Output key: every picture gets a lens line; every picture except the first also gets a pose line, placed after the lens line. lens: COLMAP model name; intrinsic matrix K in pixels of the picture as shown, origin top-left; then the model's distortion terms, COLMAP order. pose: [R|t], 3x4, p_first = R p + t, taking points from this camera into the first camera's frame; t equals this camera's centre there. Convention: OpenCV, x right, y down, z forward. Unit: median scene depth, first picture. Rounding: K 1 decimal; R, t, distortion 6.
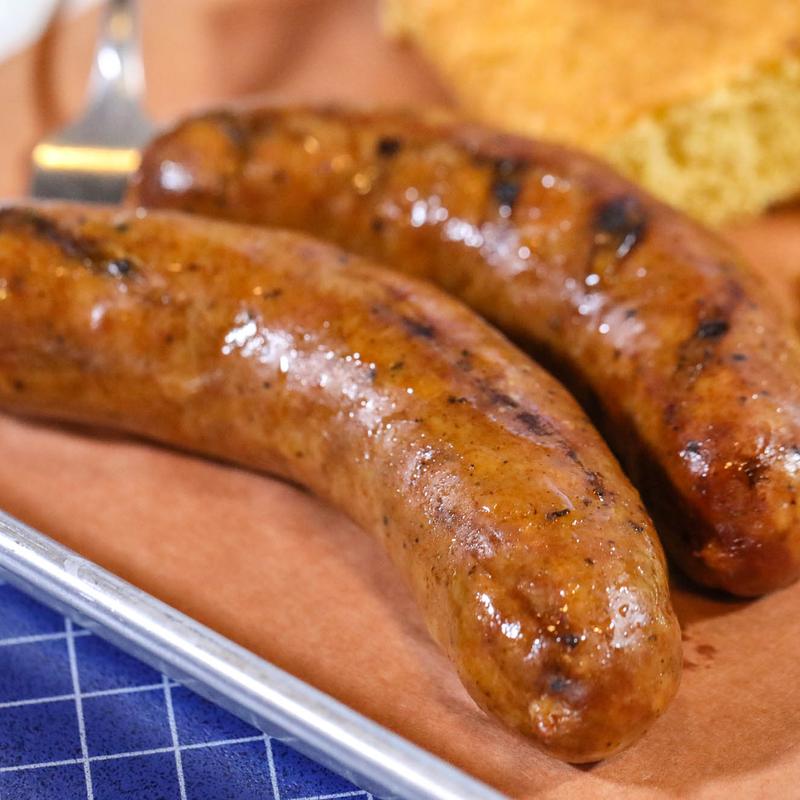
lens RADIAL K [[4013.9, 0, 398.3], [0, 4013.9, 400.5], [0, 0, 1]] dist [0.286132, 0.000000]
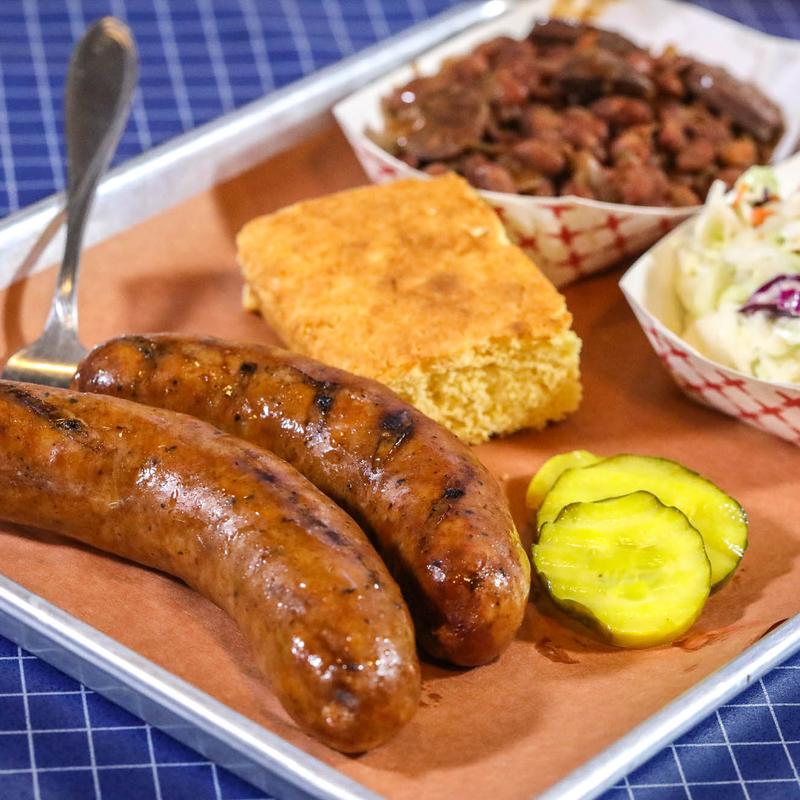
lens RADIAL K [[4013.9, 0, 400.9], [0, 4013.9, 400.3], [0, 0, 1]] dist [0.286132, 0.000000]
pose [[0.994252, 0.081657, 0.069252, -0.051804], [-0.072584, 0.989536, -0.124700, 0.140894], [-0.078710, 0.118957, 0.989775, -0.530205]]
